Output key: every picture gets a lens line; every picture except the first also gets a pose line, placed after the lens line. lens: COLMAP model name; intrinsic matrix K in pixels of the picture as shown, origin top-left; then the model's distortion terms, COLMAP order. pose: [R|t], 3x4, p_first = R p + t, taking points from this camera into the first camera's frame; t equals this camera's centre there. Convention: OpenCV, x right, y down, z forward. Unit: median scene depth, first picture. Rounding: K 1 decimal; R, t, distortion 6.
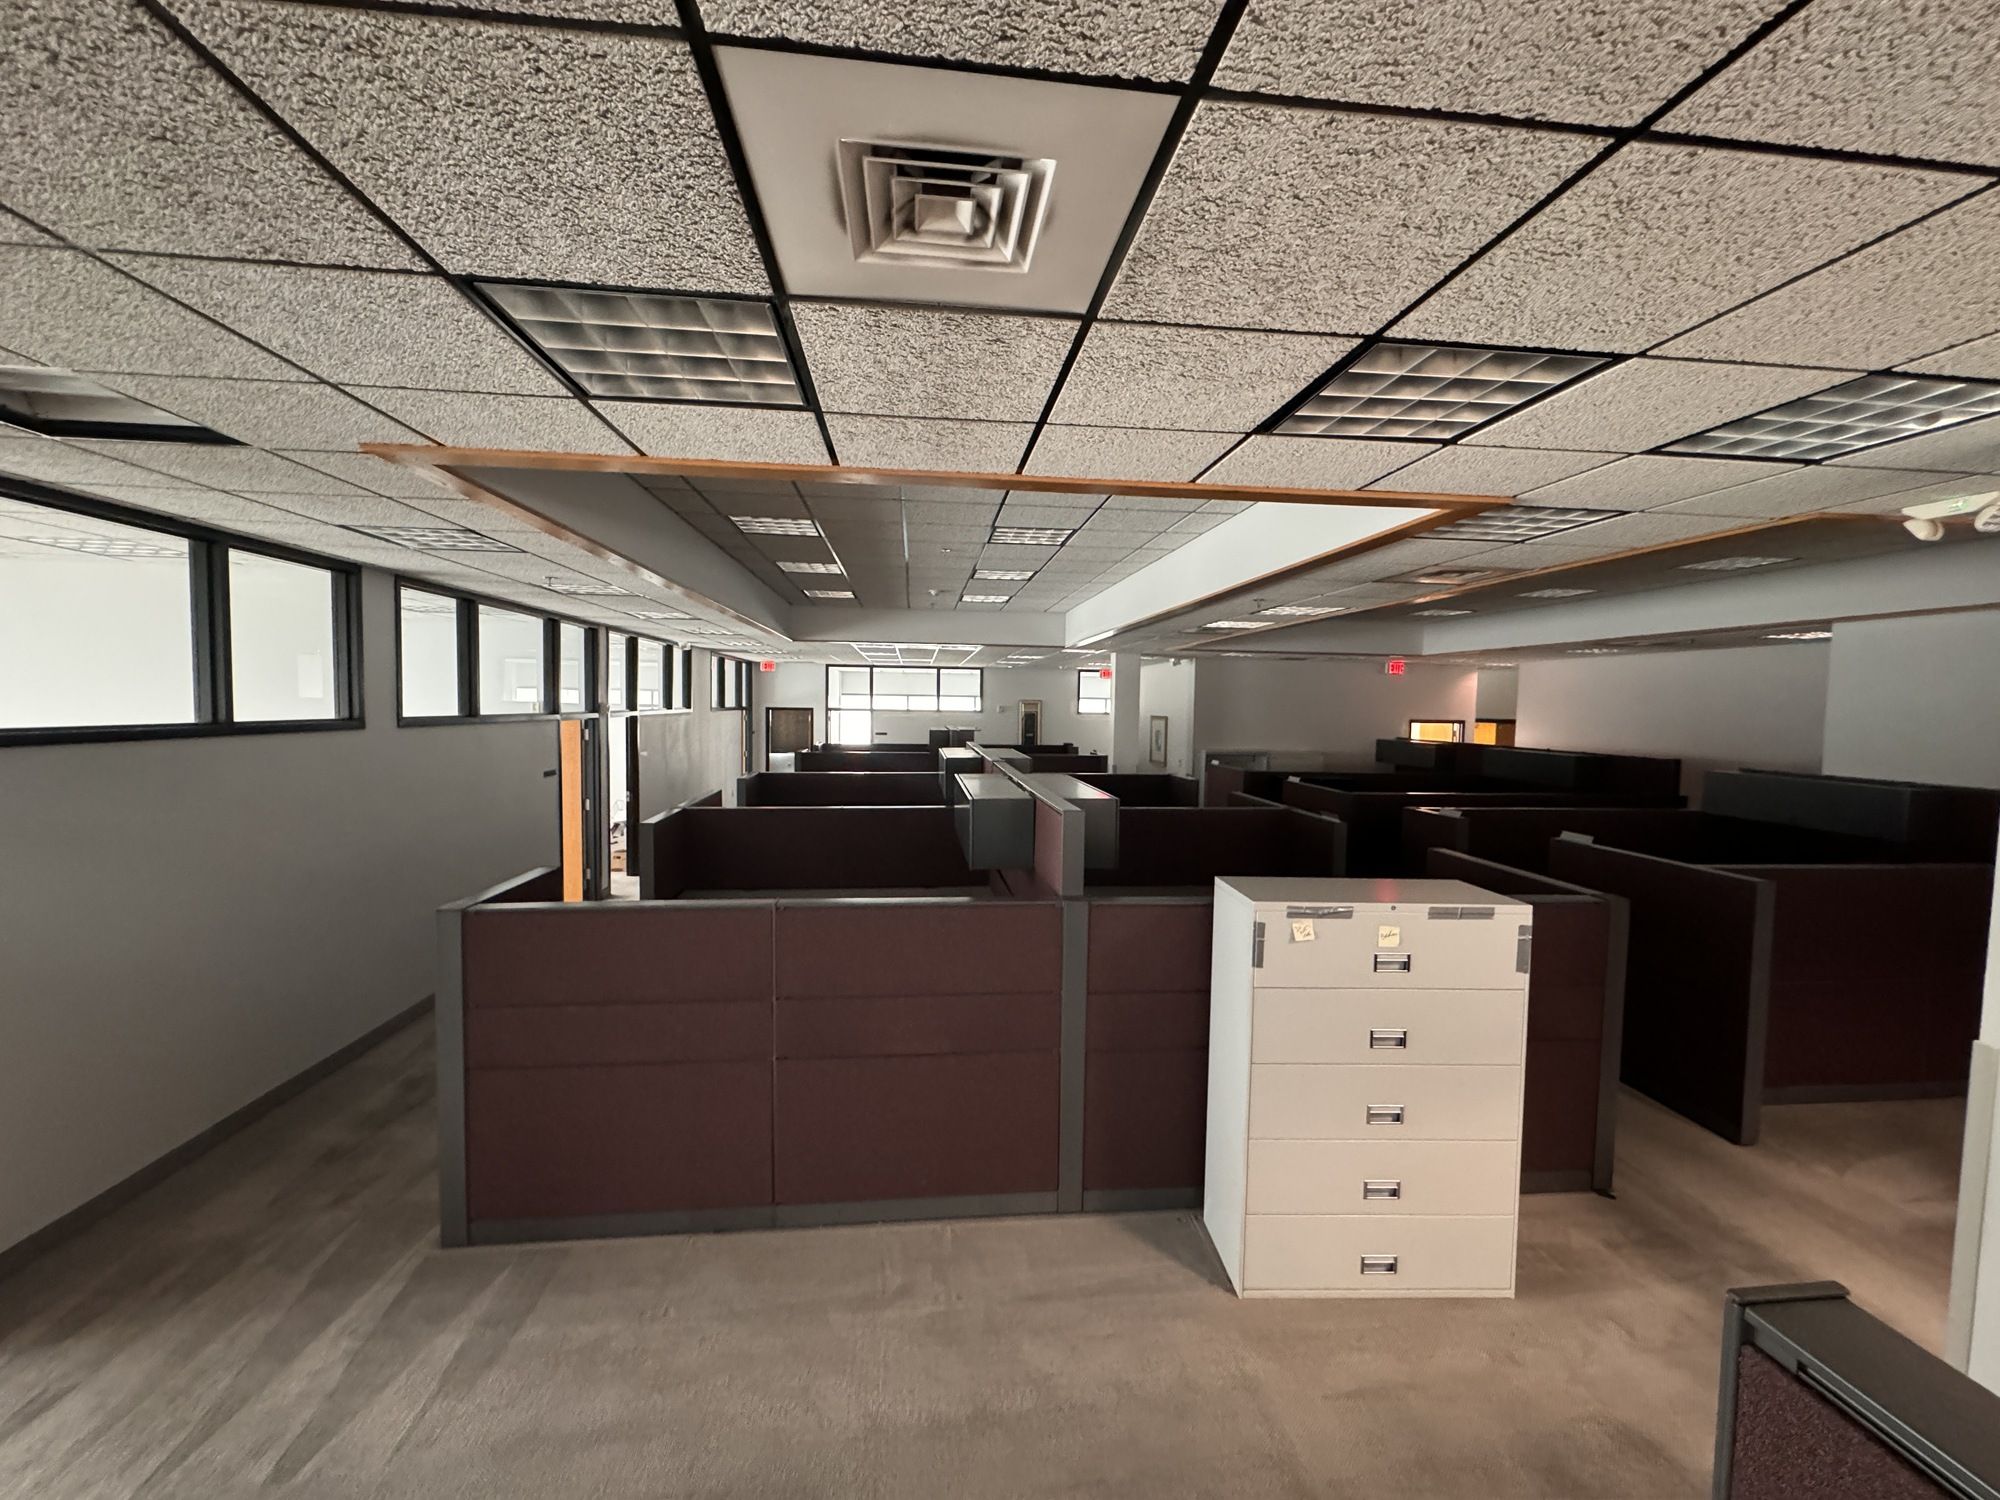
lens RADIAL K [[797.2, 0, 1000.0], [0, 797.2, 750.0], [0, 0, 1]] dist [-0.001938, 0.001086]
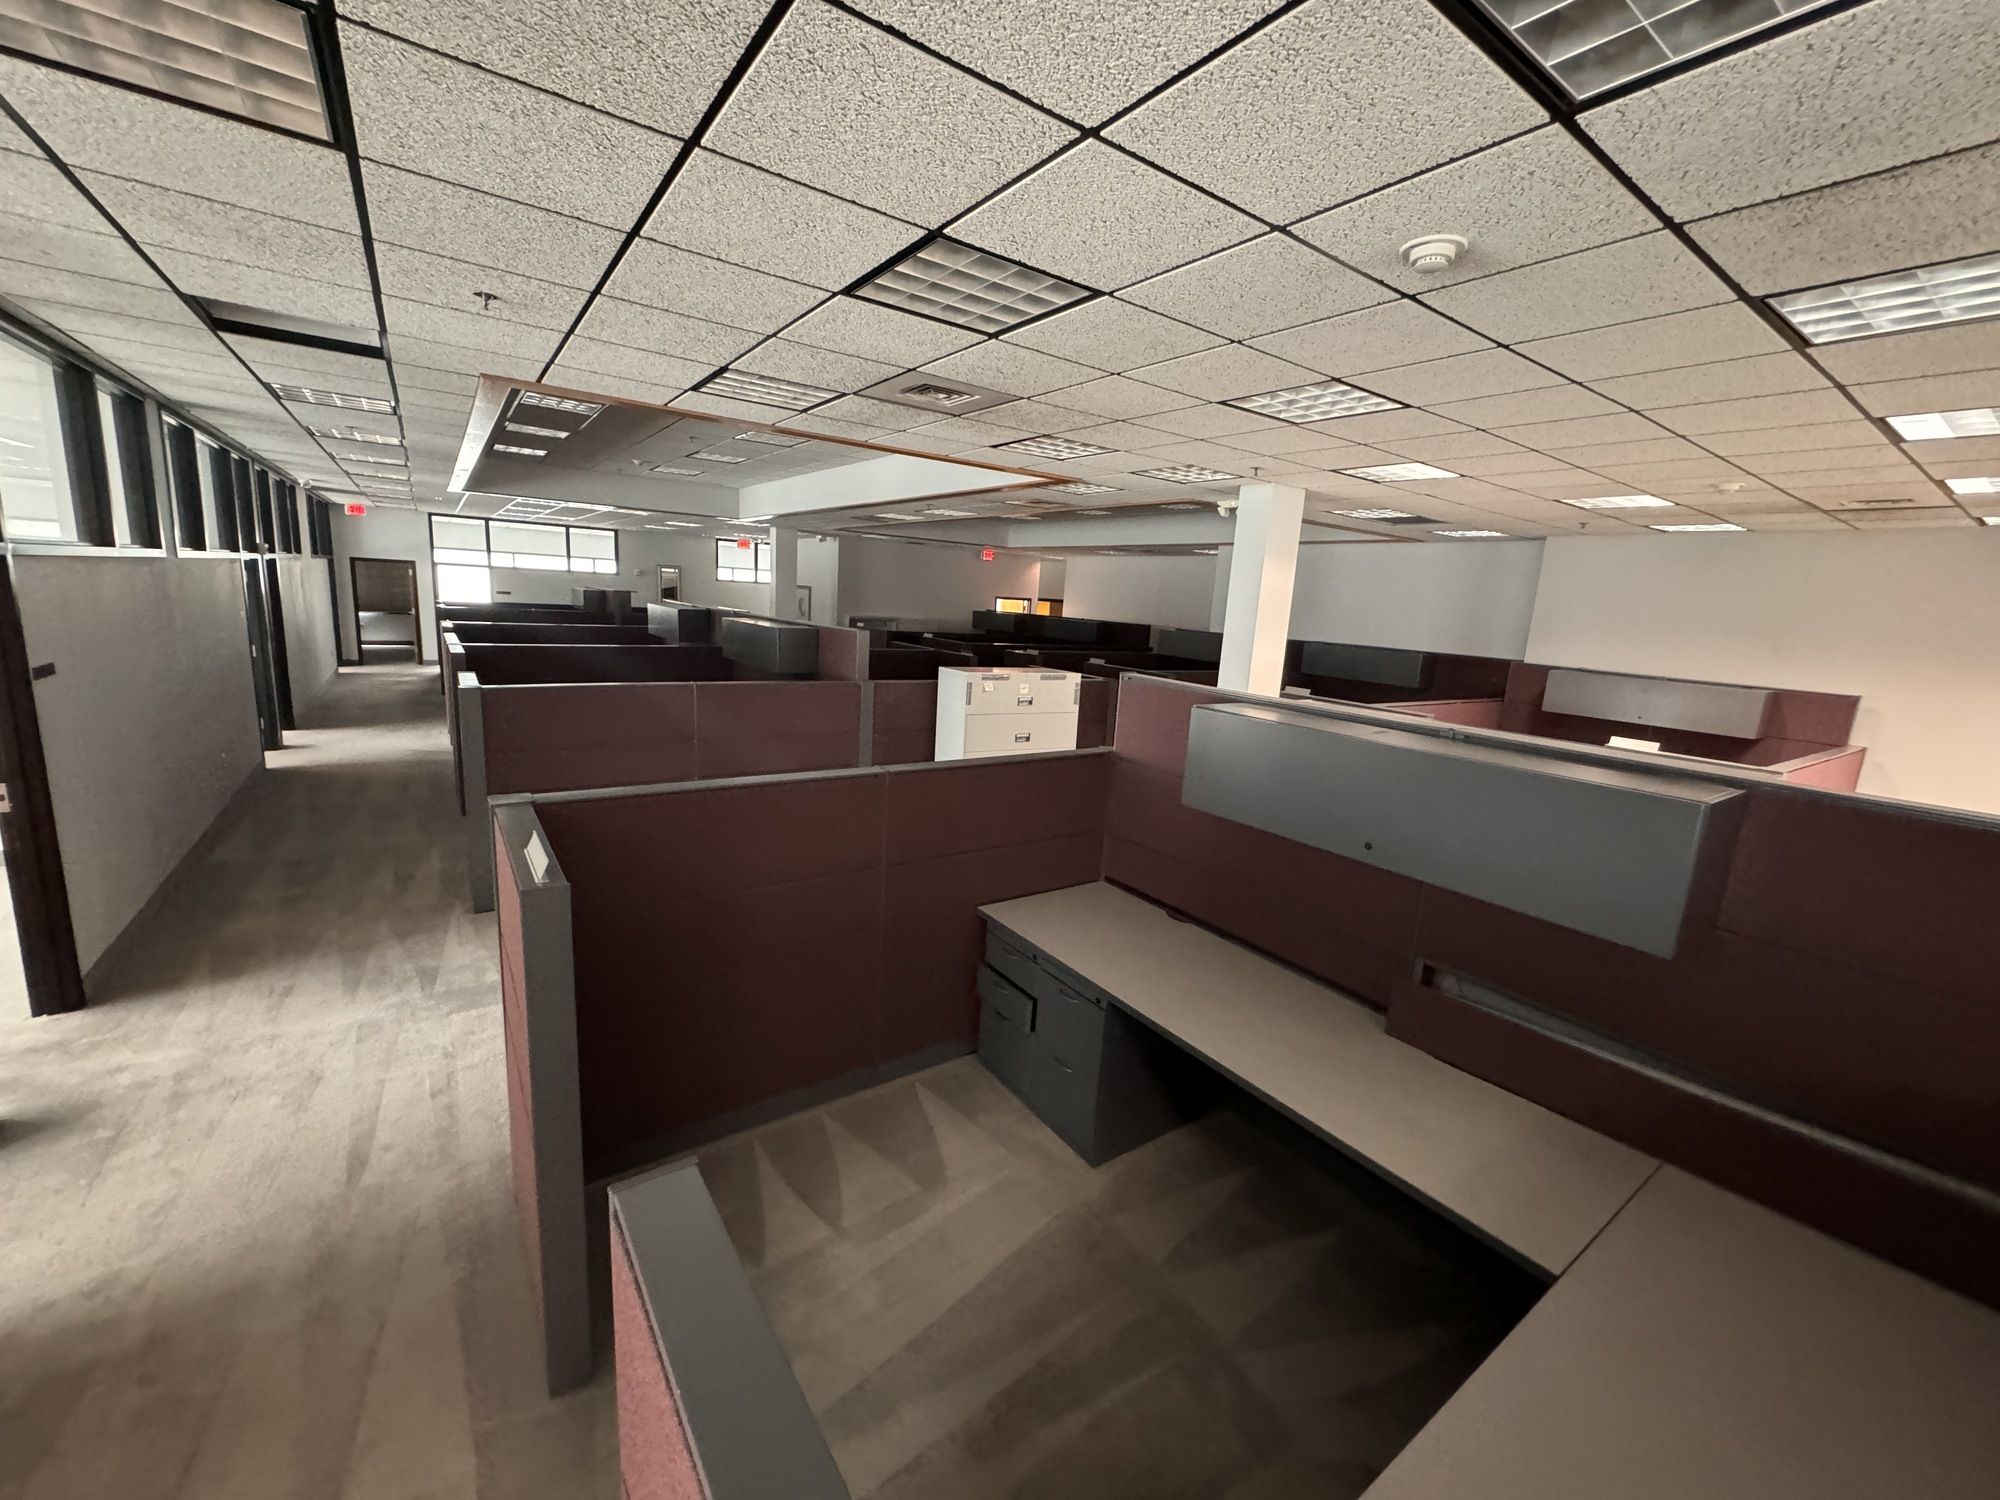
lens RADIAL K [[797.2, 0, 1000.0], [0, 797.2, 750.0], [0, 0, 1]] dist [-0.001938, 0.001086]
pose [[0.873364, -0.056396, 0.483791, -0.336418], [-0.017886, 0.988891, 0.147565, 0.048079], [-0.486739, -0.137531, 0.862653, -0.455664]]
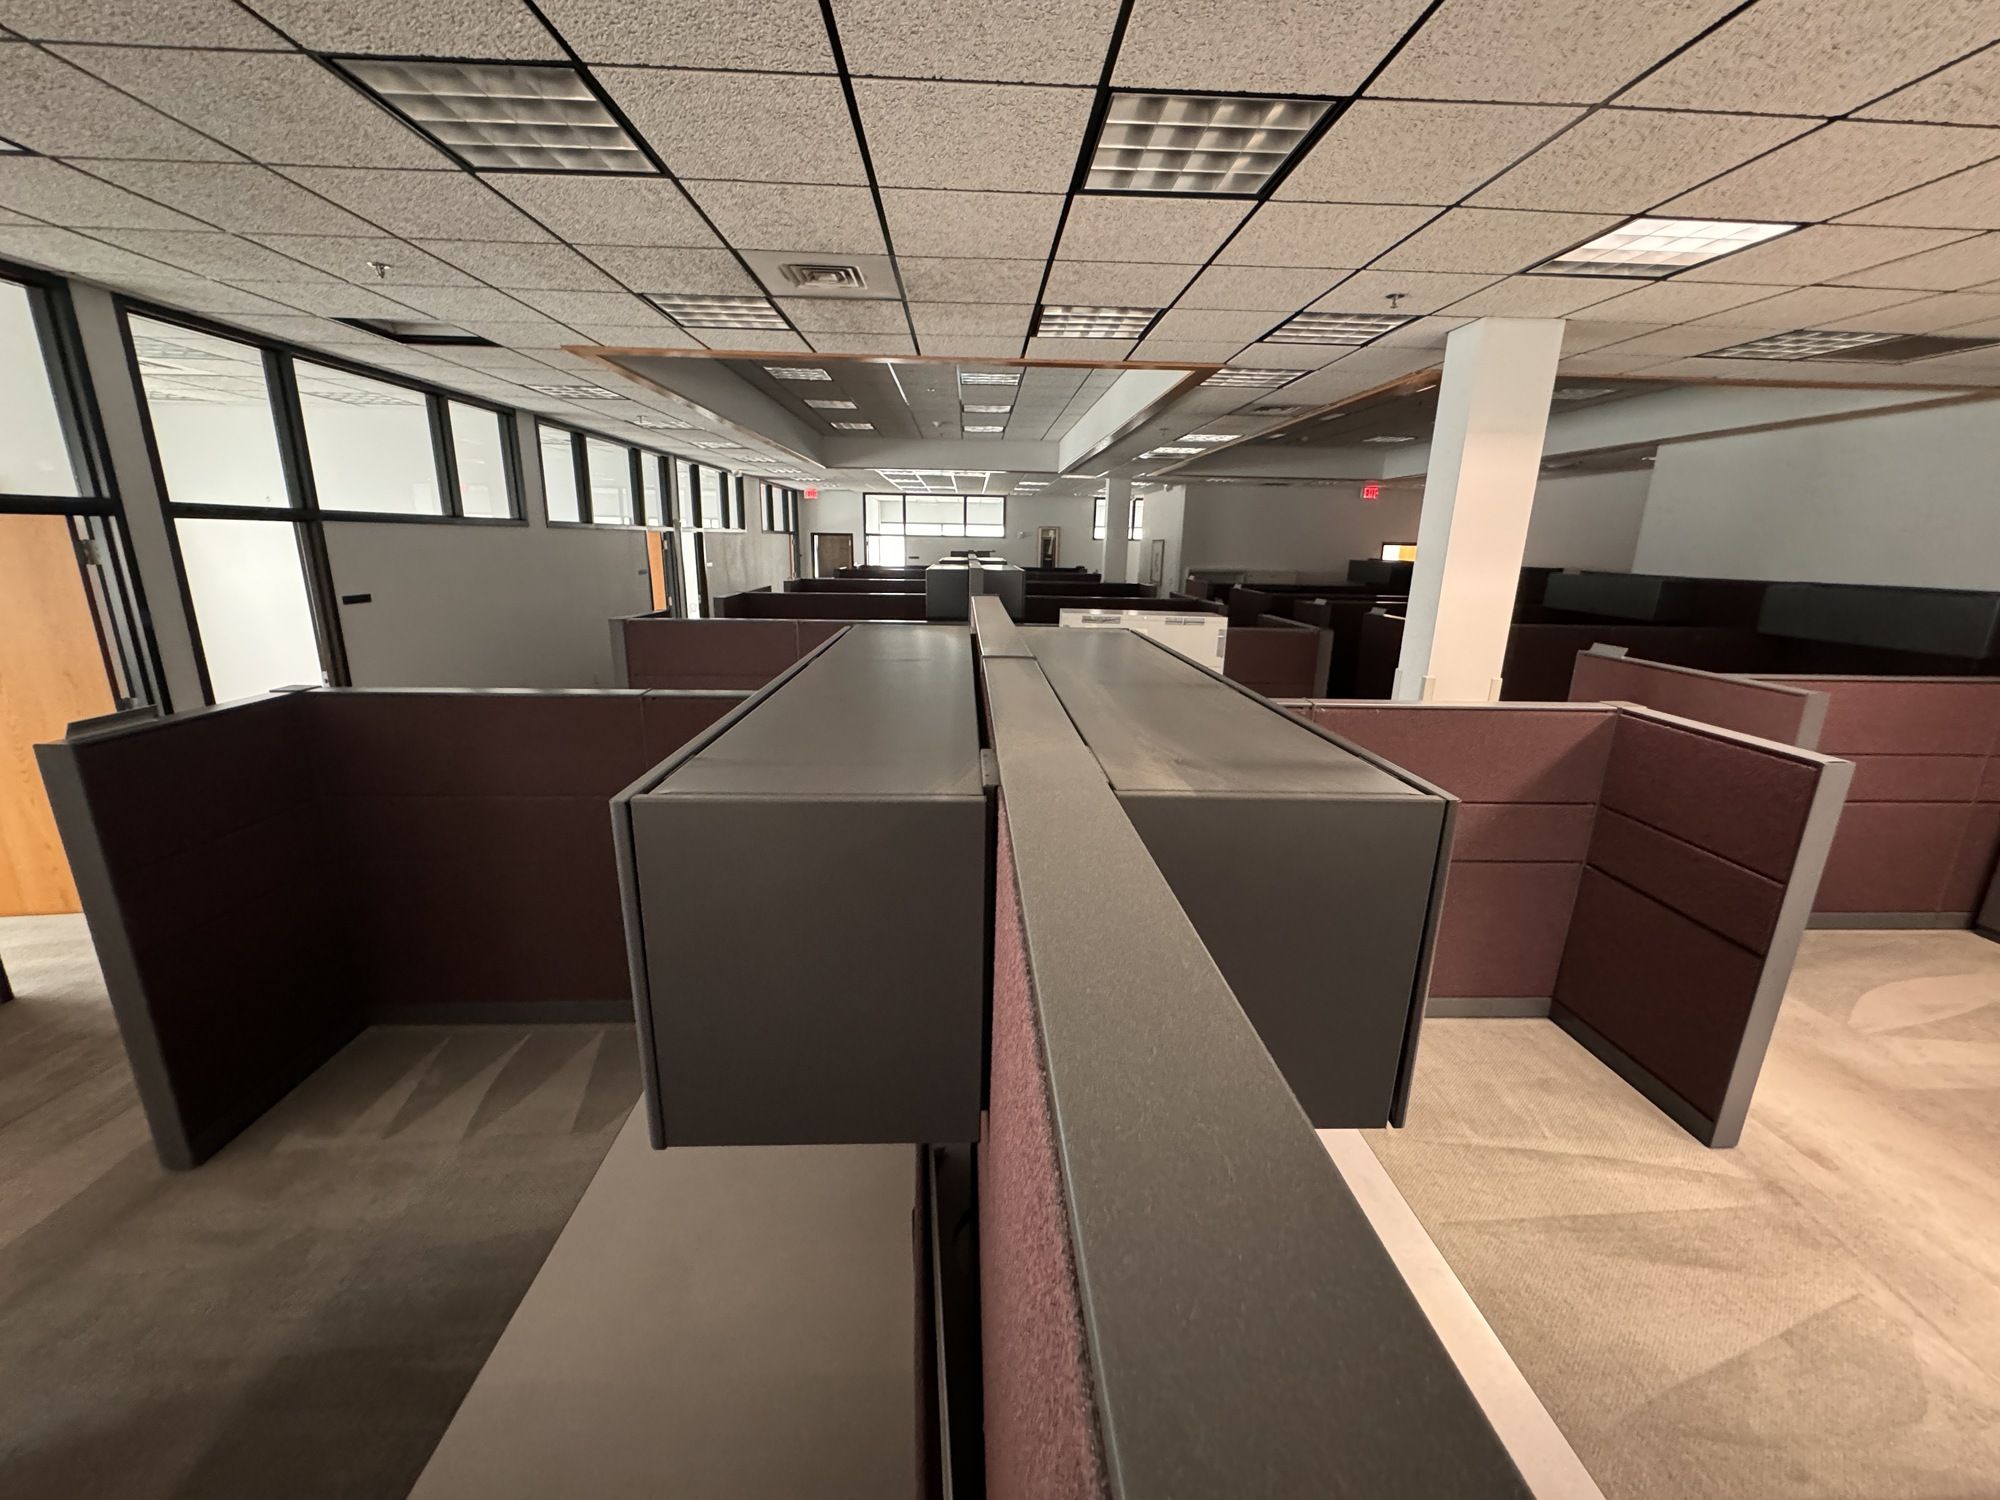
lens RADIAL K [[797.2, 0, 1000.0], [0, 797.2, 750.0], [0, 0, 1]] dist [-0.001938, 0.001086]
pose [[0.997492, 0.020352, -0.067794, 0.172068], [-0.006666, 0.980526, 0.196275, 0.079551], [0.070469, -0.195331, 0.978202, -0.438927]]
